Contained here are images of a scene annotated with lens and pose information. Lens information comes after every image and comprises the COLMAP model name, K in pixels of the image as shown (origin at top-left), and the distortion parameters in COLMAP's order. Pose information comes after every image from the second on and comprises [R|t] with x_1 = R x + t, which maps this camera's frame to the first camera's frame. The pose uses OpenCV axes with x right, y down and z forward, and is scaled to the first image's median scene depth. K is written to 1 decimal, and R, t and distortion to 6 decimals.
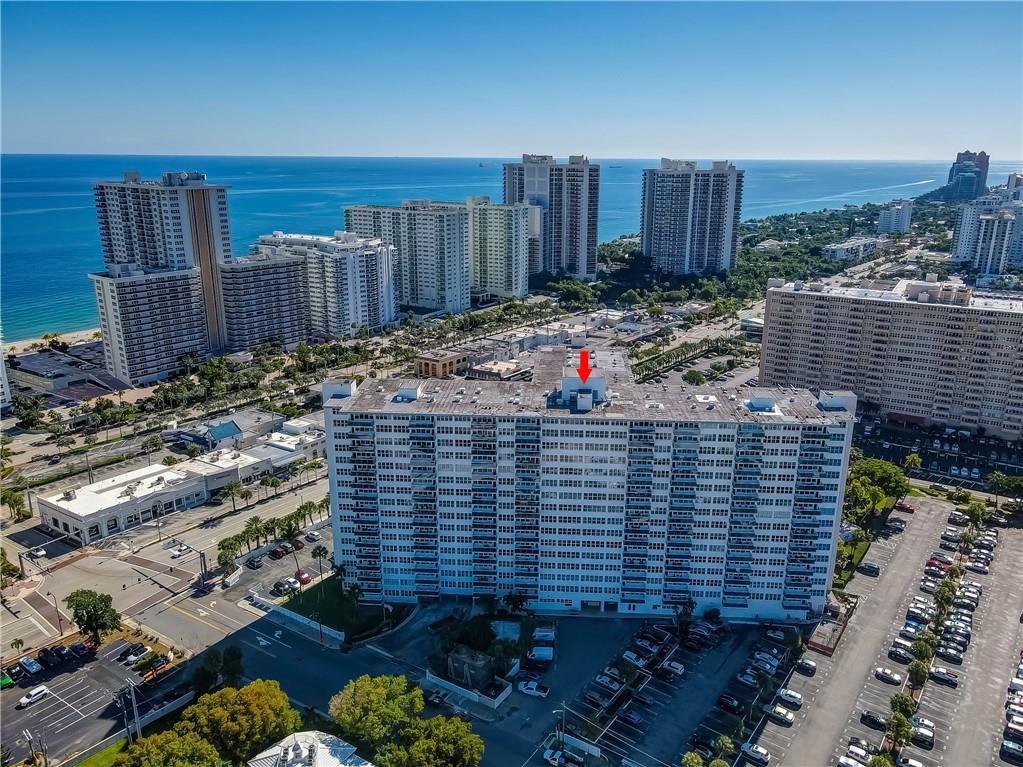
lens RADIAL K [[757.7, 0, 521.4], [0, 757.7, 374.5], [0, 0, 1]] dist [0.014268, 0.001057]
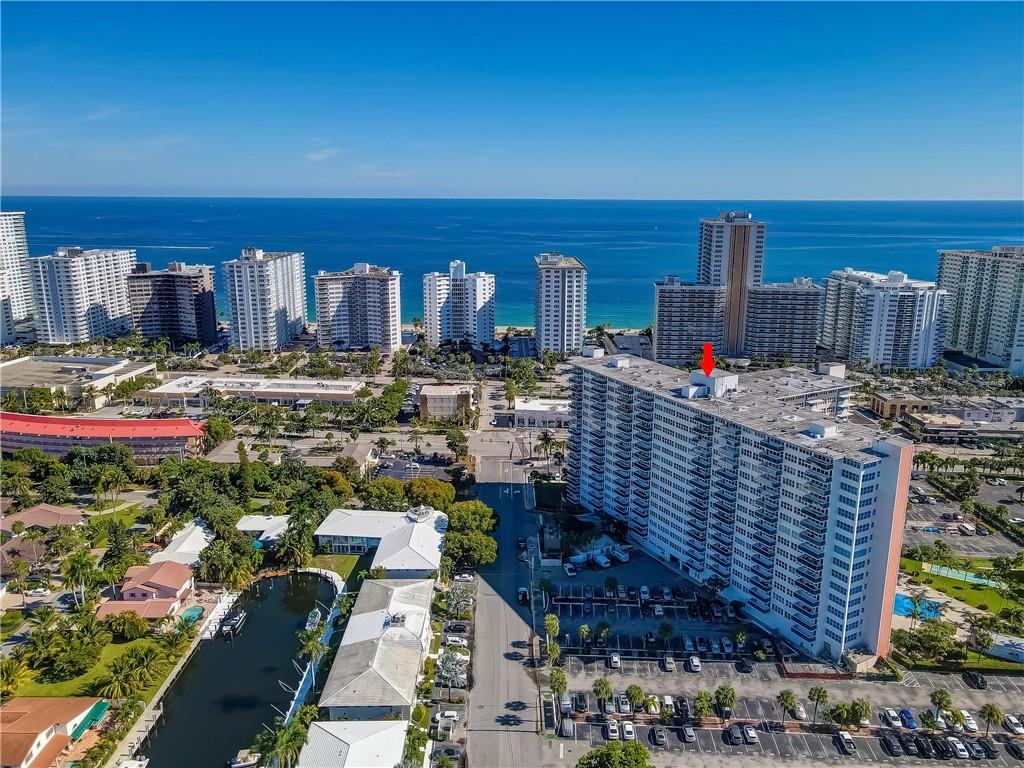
lens RADIAL K [[758.6, 0, 522.9], [0, 758.6, 375.0], [0, 0, 1]] dist [-0.005936, 0.029812]
pose [[0.538164, 0.194101, -0.820186, 0.755827], [-0.240130, 0.968101, 0.071545, -0.010155], [0.807909, 0.158448, 0.567606, 0.054436]]
